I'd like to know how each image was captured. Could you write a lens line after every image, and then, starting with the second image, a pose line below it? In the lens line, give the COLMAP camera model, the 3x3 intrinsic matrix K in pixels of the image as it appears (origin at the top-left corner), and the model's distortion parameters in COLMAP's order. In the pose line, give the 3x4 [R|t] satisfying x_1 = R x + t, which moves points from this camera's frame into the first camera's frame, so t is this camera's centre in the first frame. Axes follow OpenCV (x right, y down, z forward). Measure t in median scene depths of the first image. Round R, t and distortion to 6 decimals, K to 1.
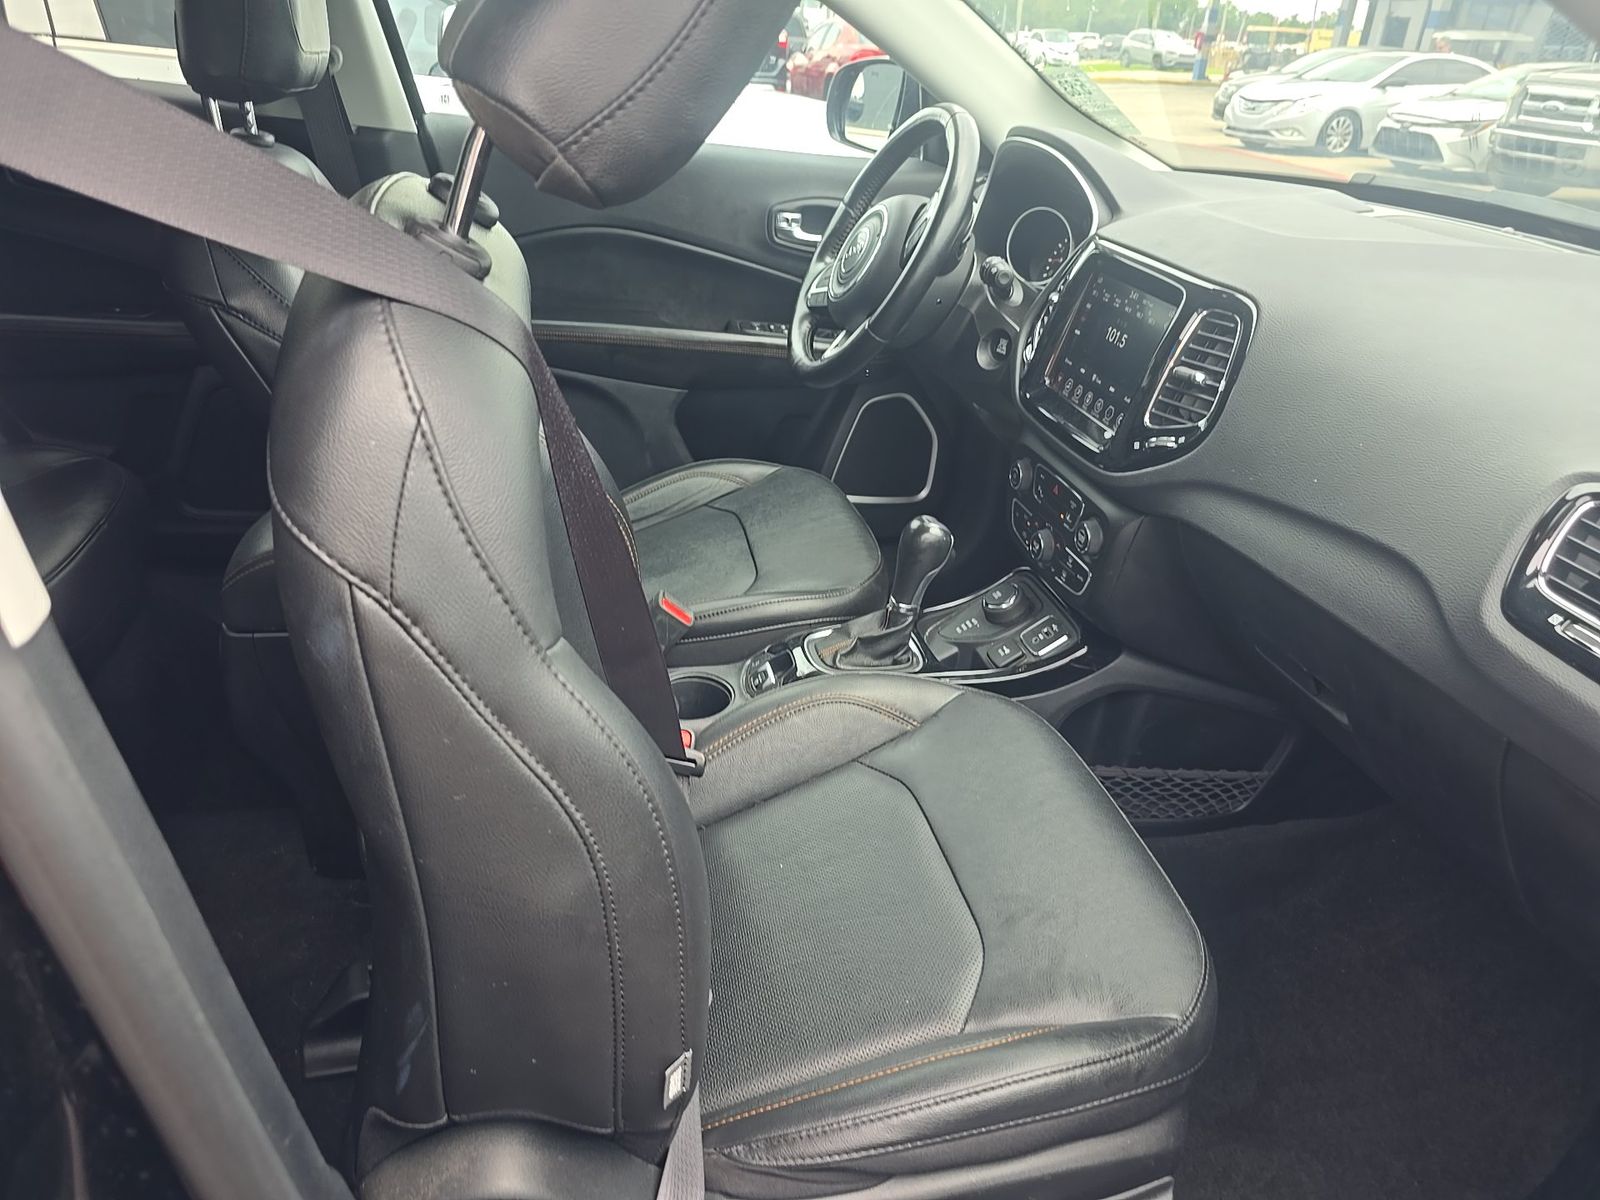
lens RADIAL K [[1074.6, 0, 801.4], [0, 1074.6, 591.7], [0, 0, 1]] dist [0.037387, -0.035116]
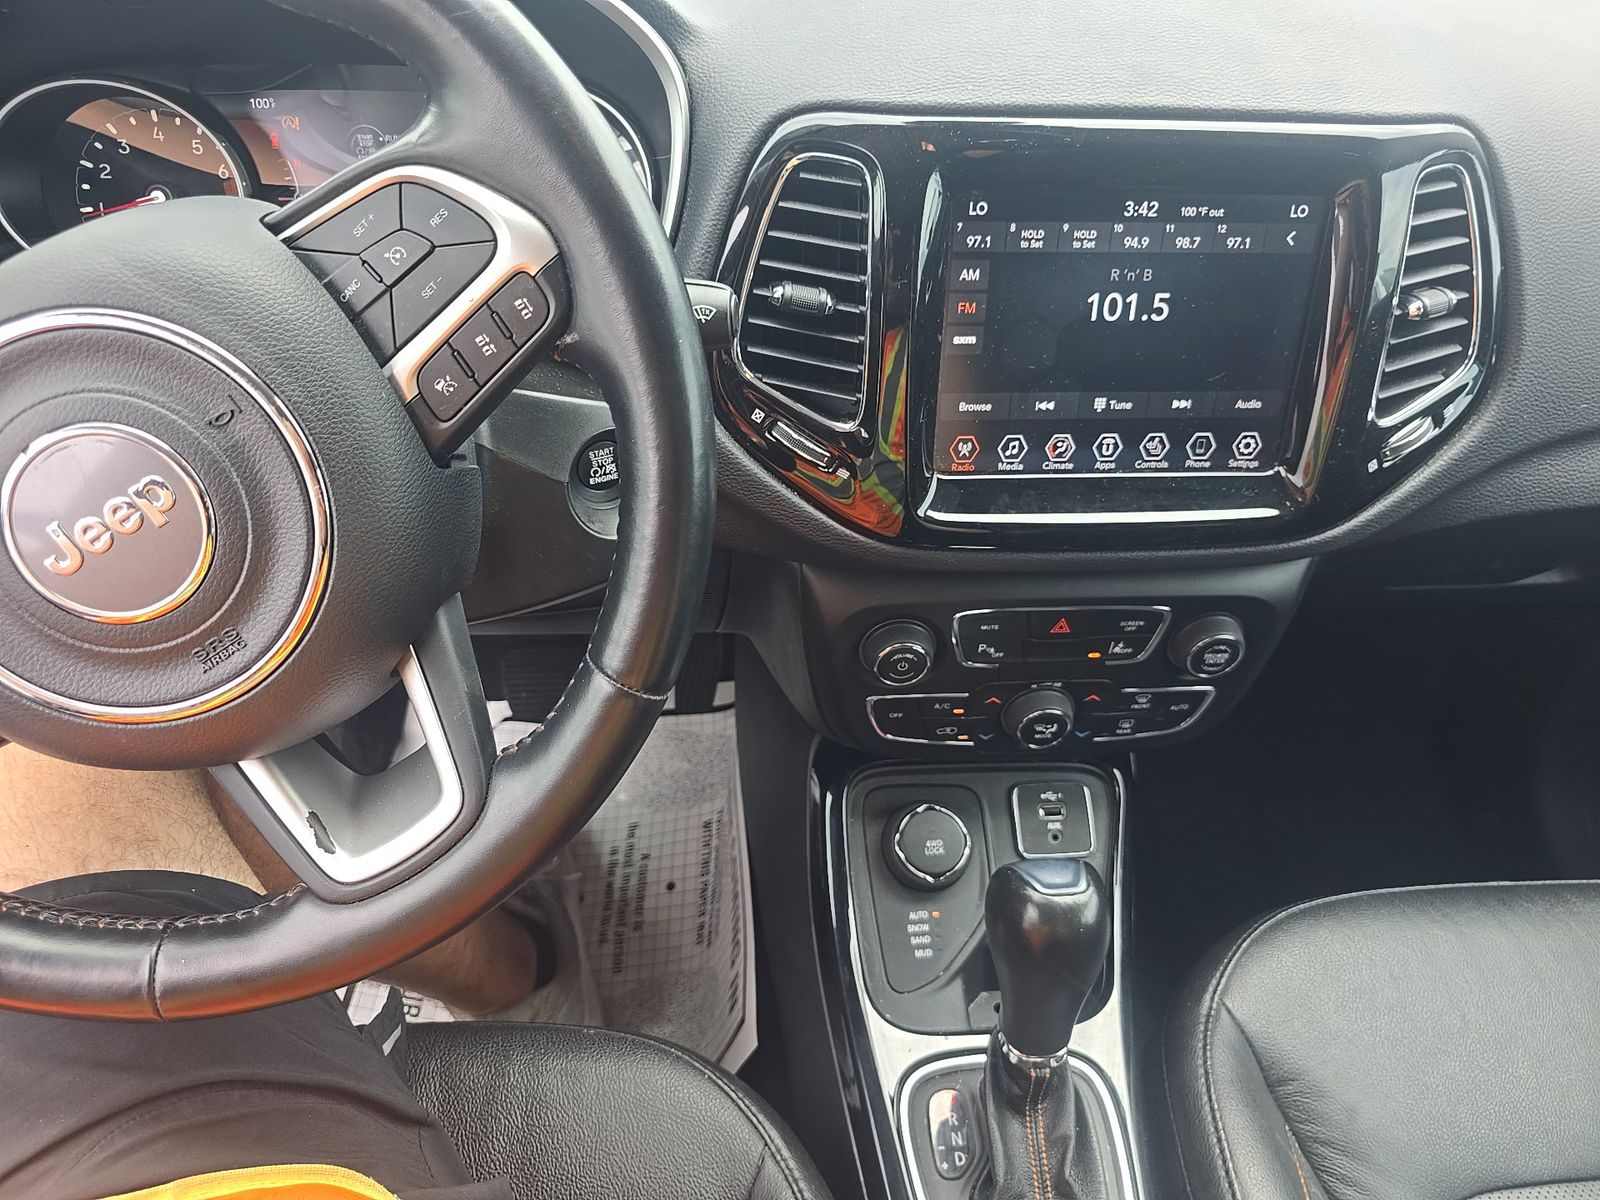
lens RADIAL K [[1061.0, 0, 773.8], [0, 1061.0, 581.3], [0, 0, 1]] dist [0.051689, -0.042181]
pose [[0.138793, -0.658887, 0.739327, -0.133081], [0.427048, 0.713394, 0.555607, -0.448468], [-0.893514, 0.238613, 0.380391, 0.948285]]
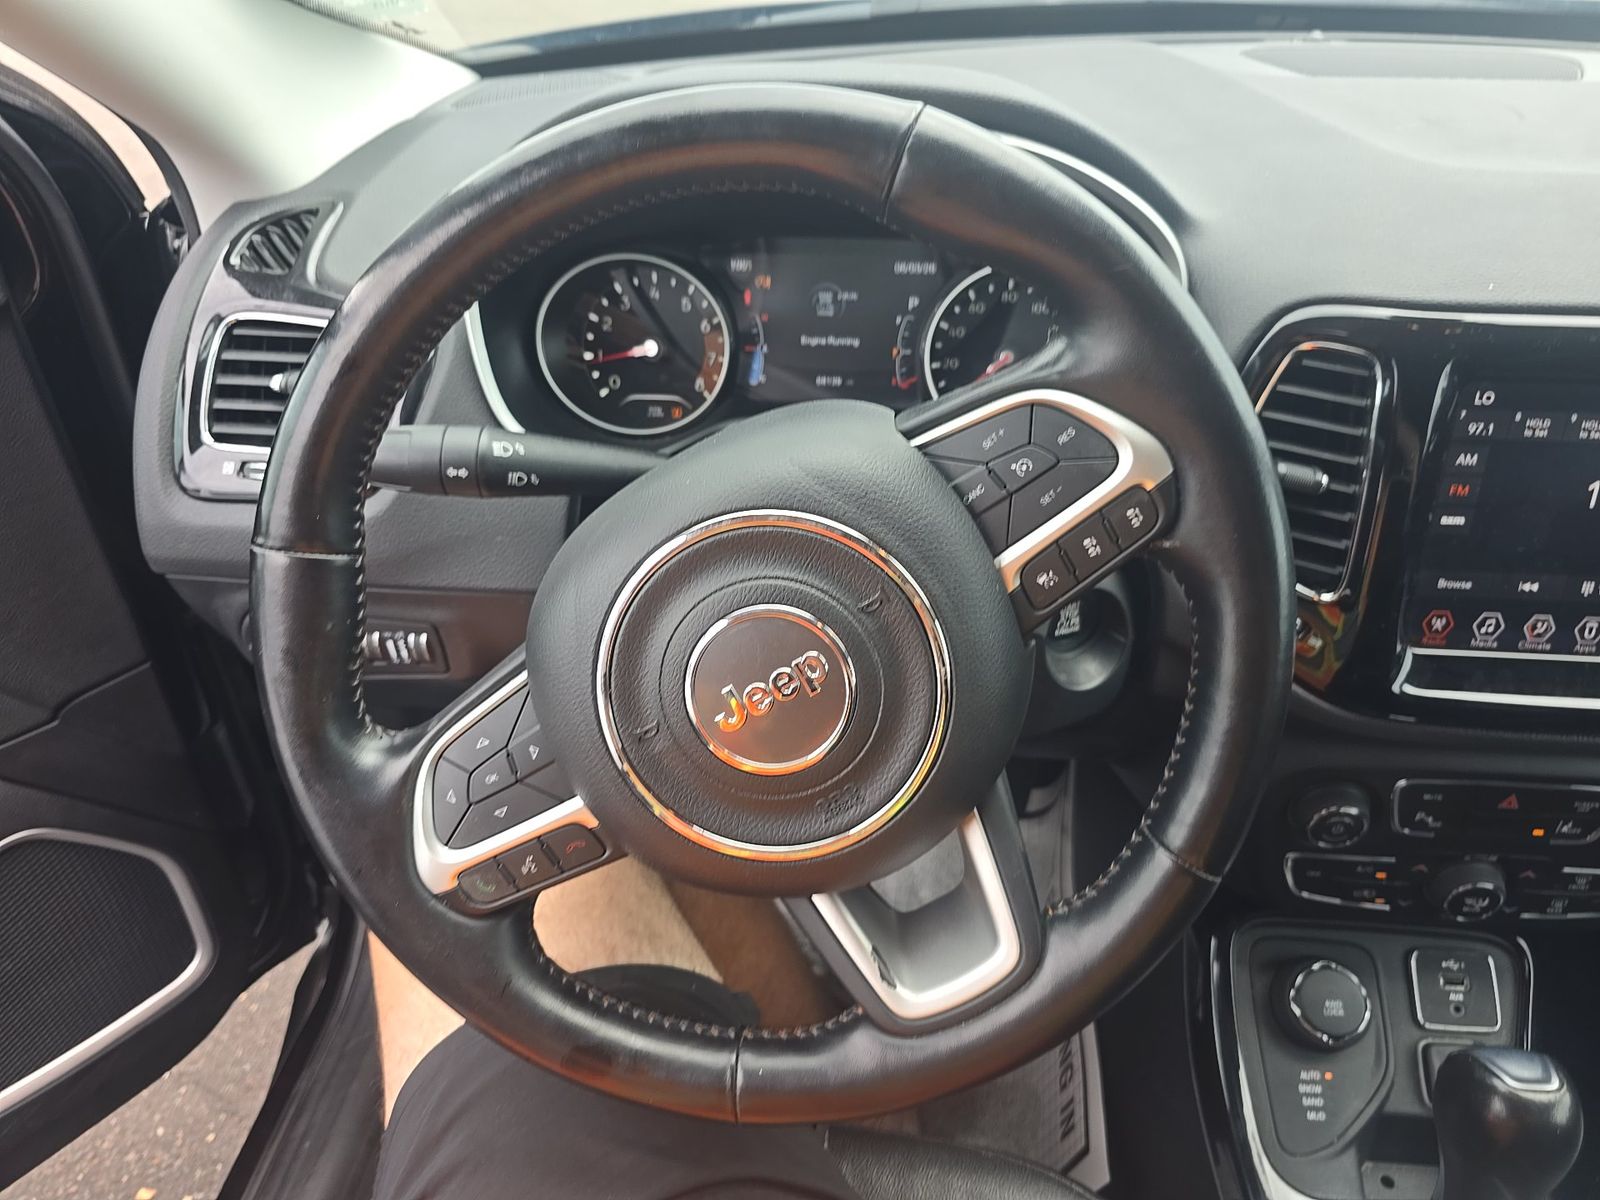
lens RADIAL K [[1074.6, 0, 801.4], [0, 1074.6, 591.7], [0, 0, 1]] dist [0.037387, -0.035116]
pose [[0.287487, -0.609450, 0.738865, -0.160463], [0.453368, 0.766125, 0.455533, -0.545500], [-0.843688, 0.204018, 0.496556, 1.030509]]
